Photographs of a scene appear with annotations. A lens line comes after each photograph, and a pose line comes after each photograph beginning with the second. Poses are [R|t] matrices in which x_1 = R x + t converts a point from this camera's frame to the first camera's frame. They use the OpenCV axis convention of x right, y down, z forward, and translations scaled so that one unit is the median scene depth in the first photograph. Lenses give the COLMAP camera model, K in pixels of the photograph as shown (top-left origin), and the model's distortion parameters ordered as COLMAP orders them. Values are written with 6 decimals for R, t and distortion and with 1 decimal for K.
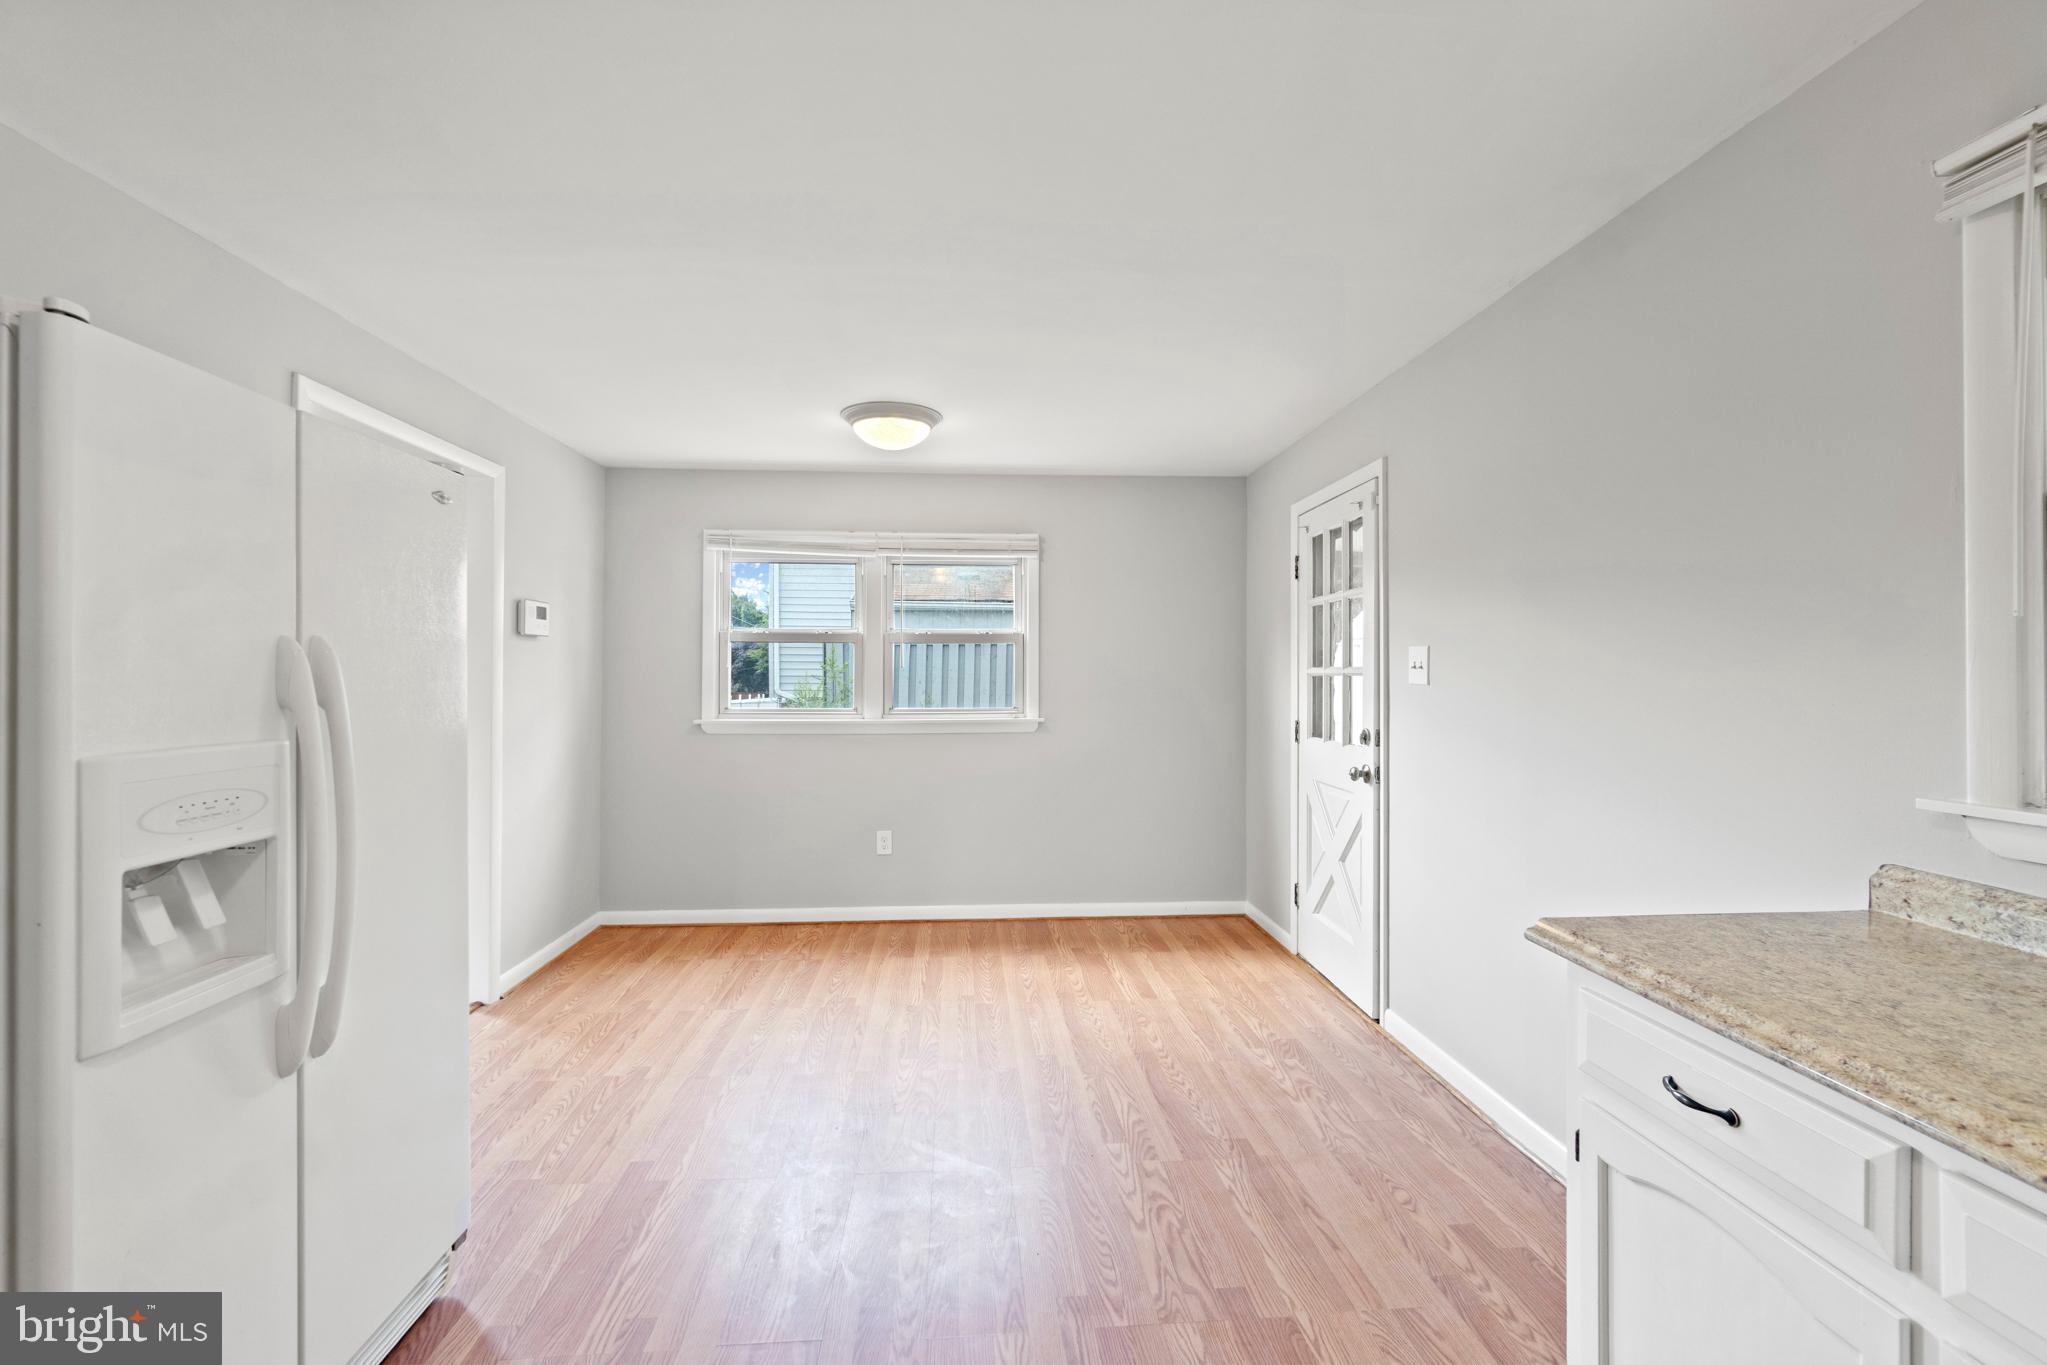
lens RADIAL K [[895.3, 0, 1018.5], [0, 895.3, 667.9], [0, 0, 1]] dist [-0.005425, 0.001237]
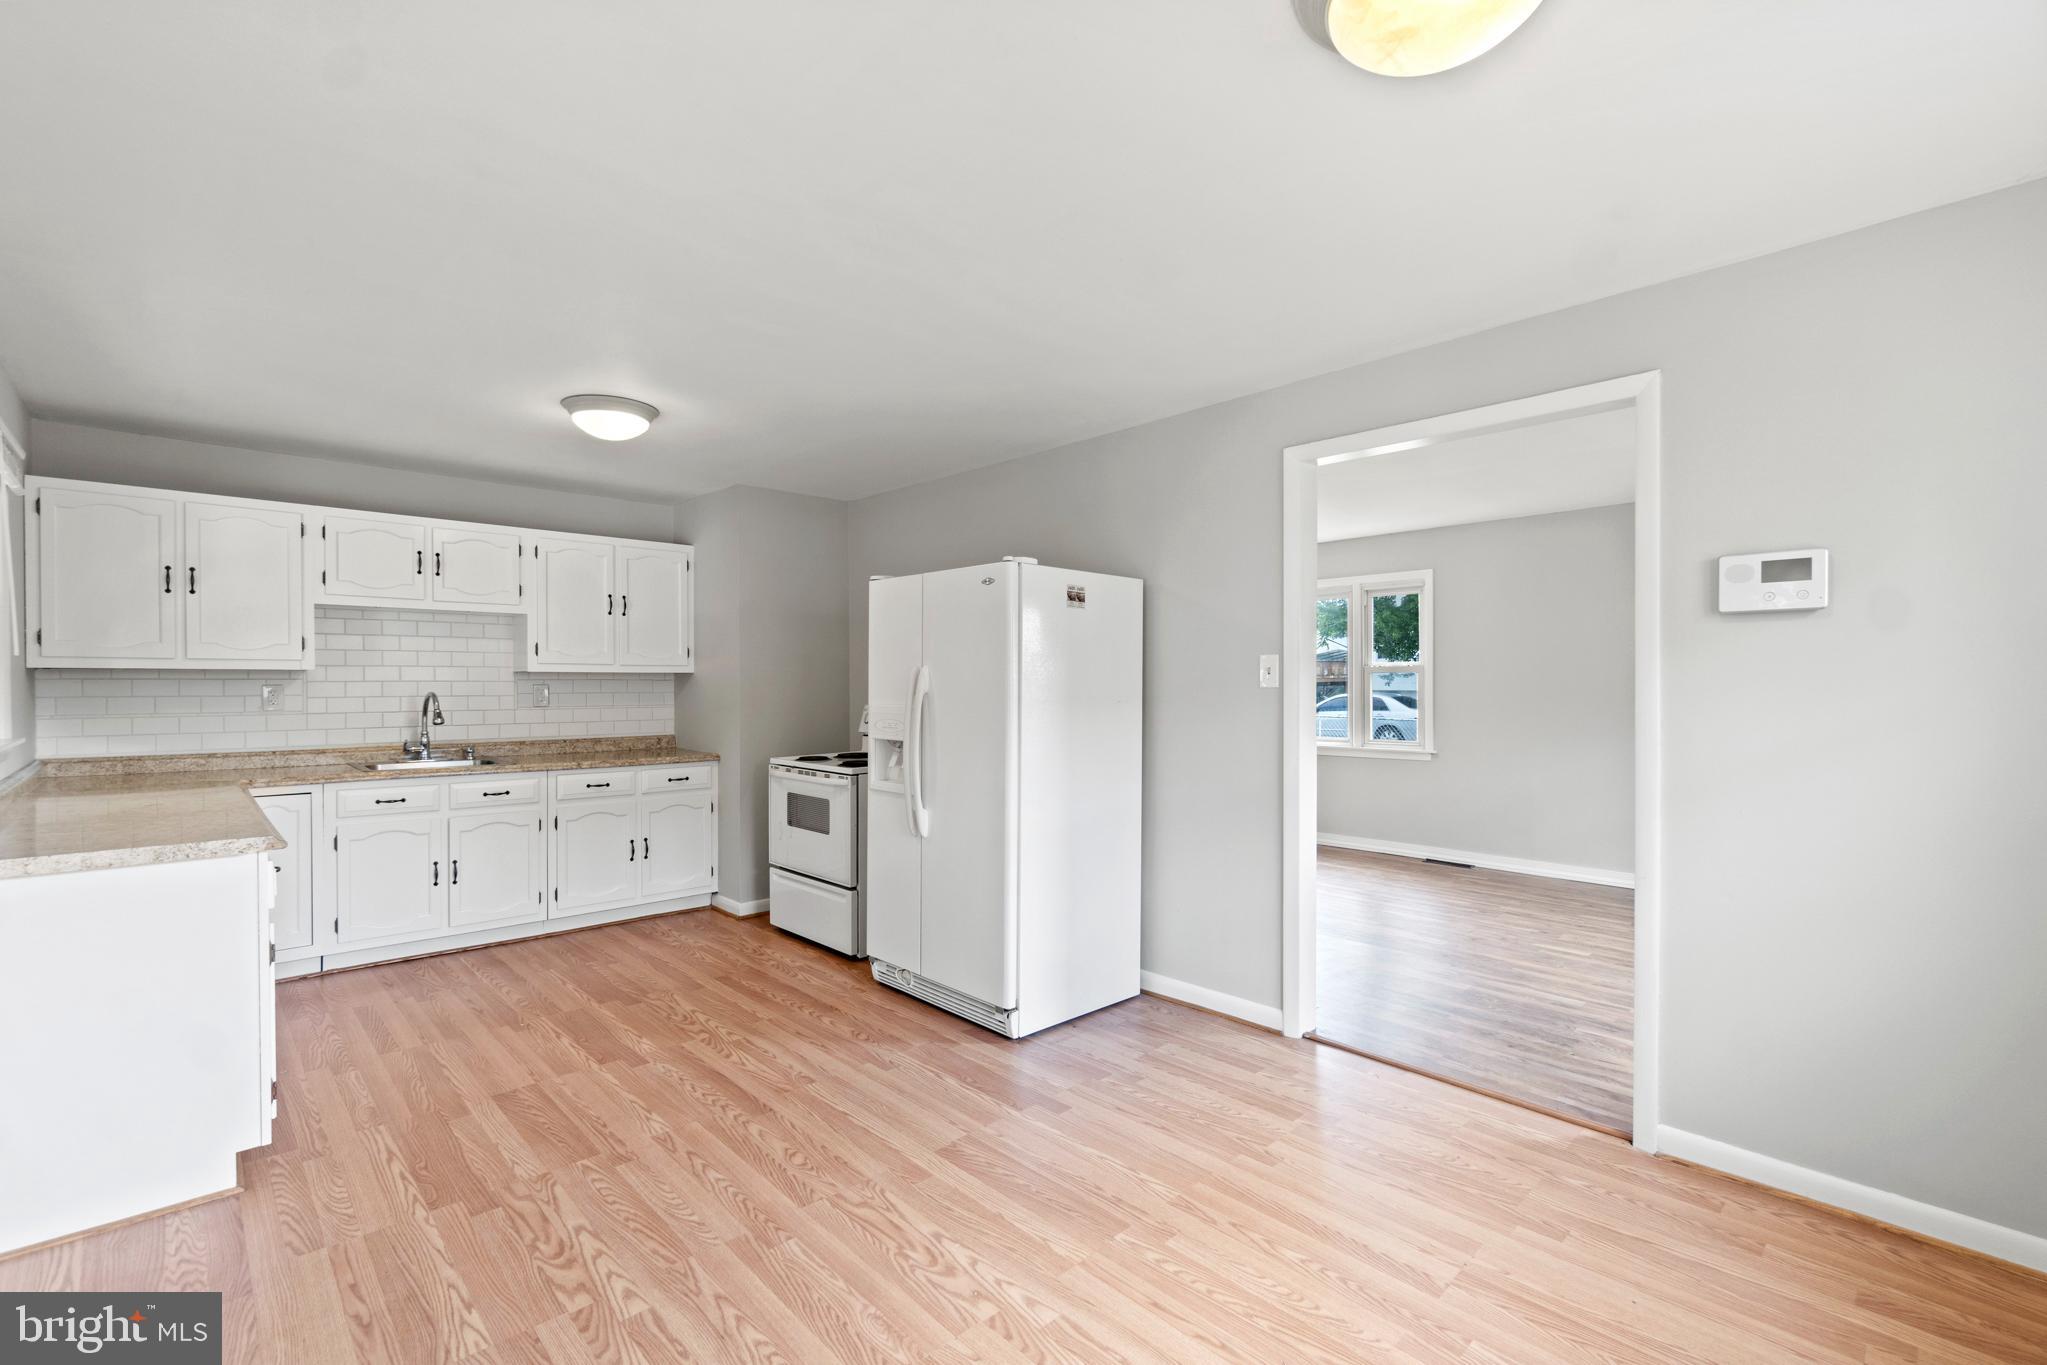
lens RADIAL K [[895.3, 0, 1011.3], [0, 895.3, 694.7], [0, 0, 1]] dist [-0.005425, 0.001237]
pose [[-0.773616, 0.010490, -0.633568, 0.280100], [0.006240, 0.999941, 0.008937, 0.013056], [0.633625, 0.002960, -0.773635, 1.492053]]
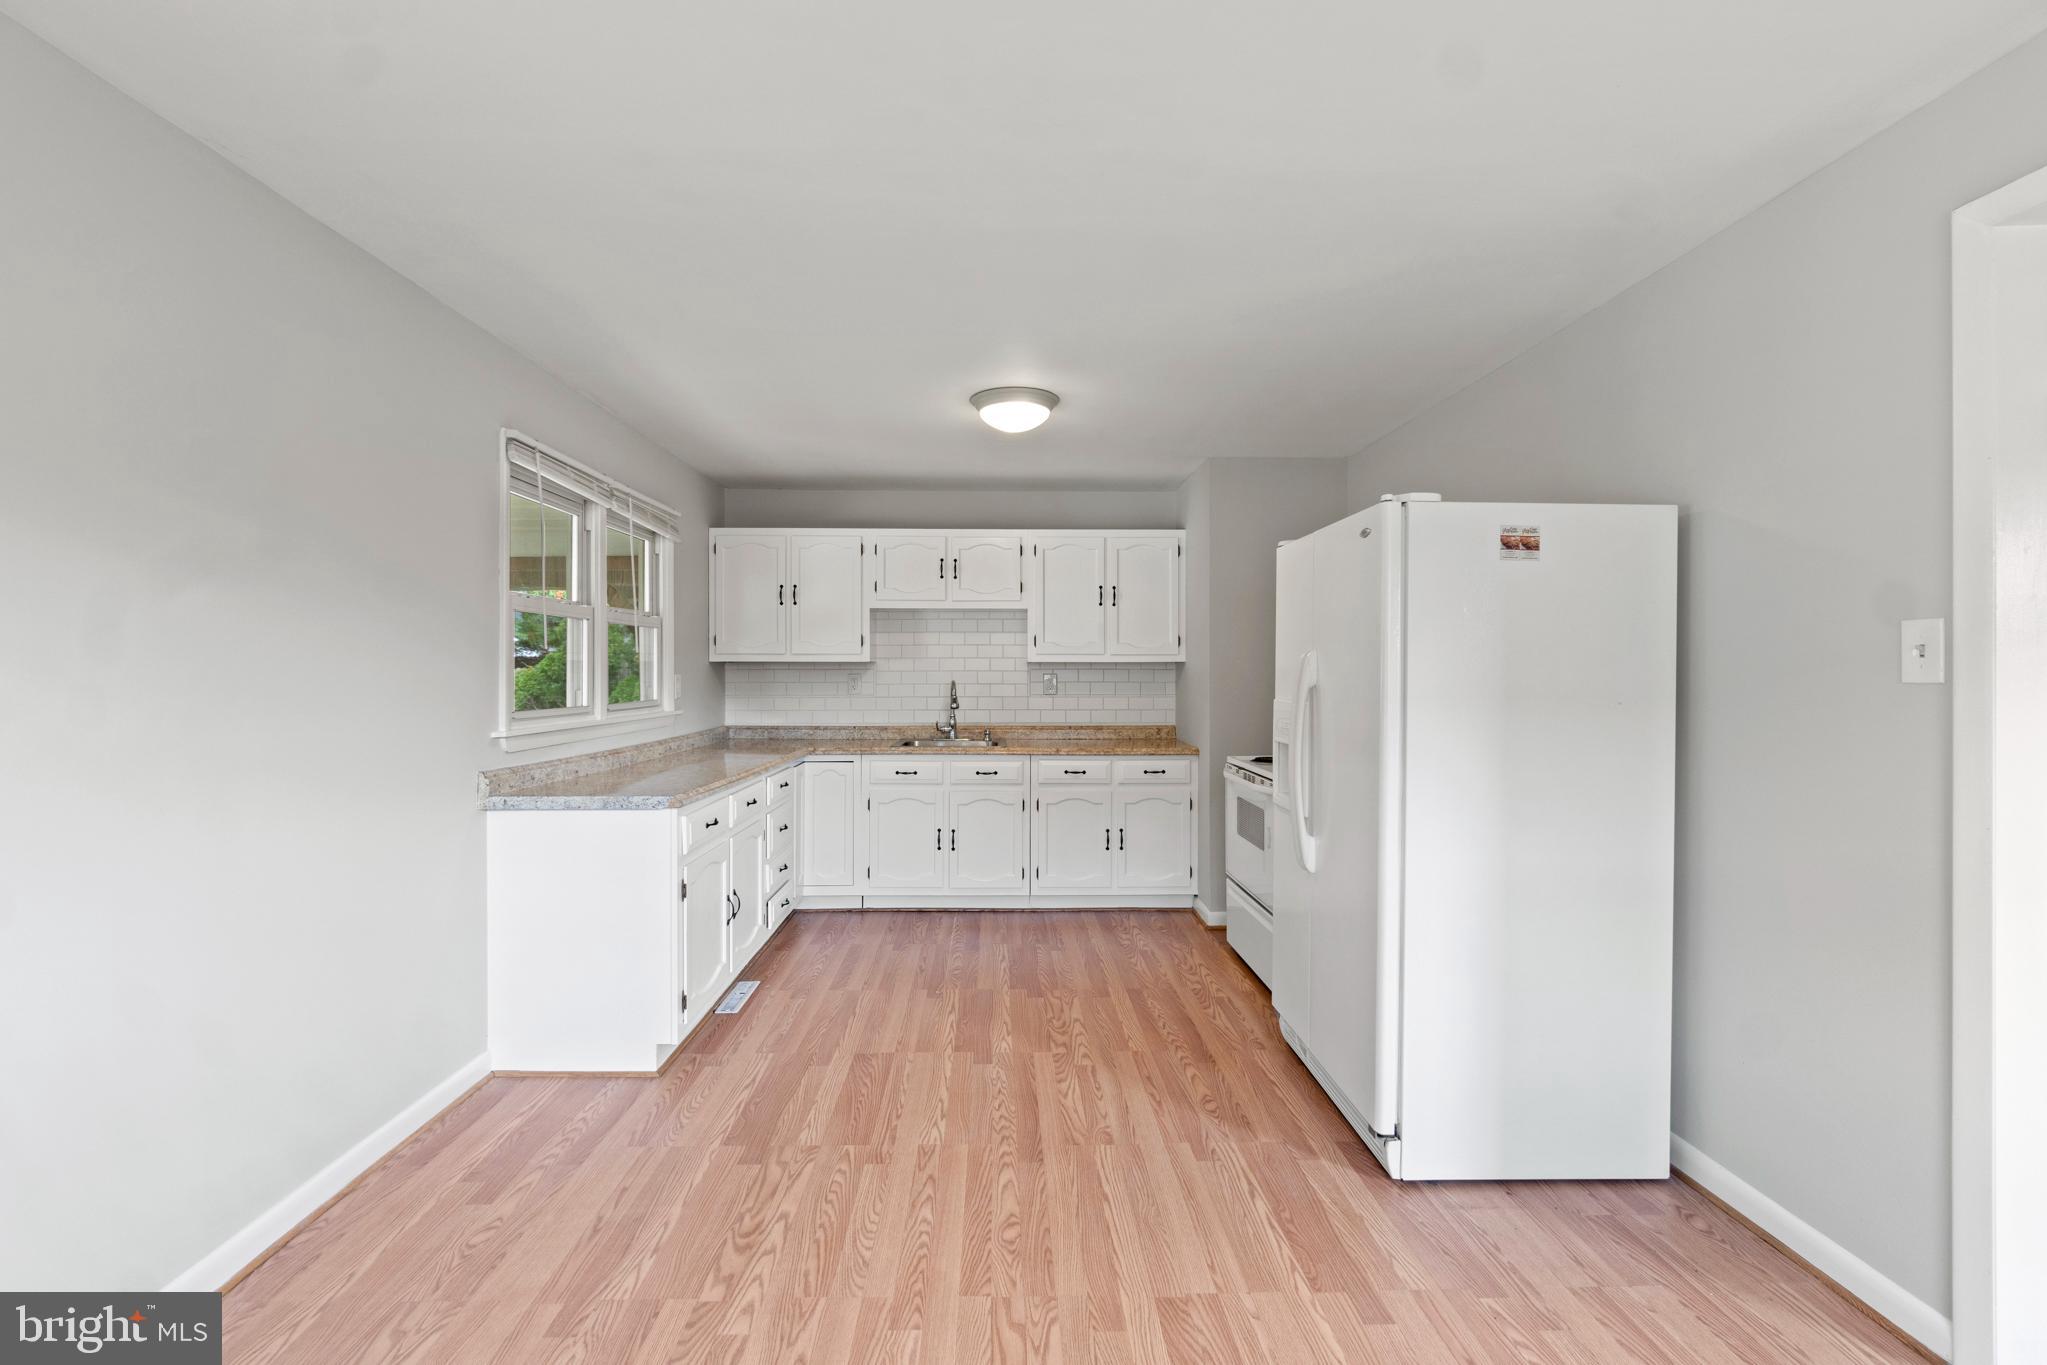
lens RADIAL K [[895.3, 0, 1020.4], [0, 895.3, 675.4], [0, 0, 1]] dist [-0.005425, 0.001237]
pose [[-0.999012, 0.002080, 0.044401, -0.126432], [0.001941, 0.999993, -0.003171, 0.012168], [-0.044407, -0.003082, -0.999009, 1.432463]]
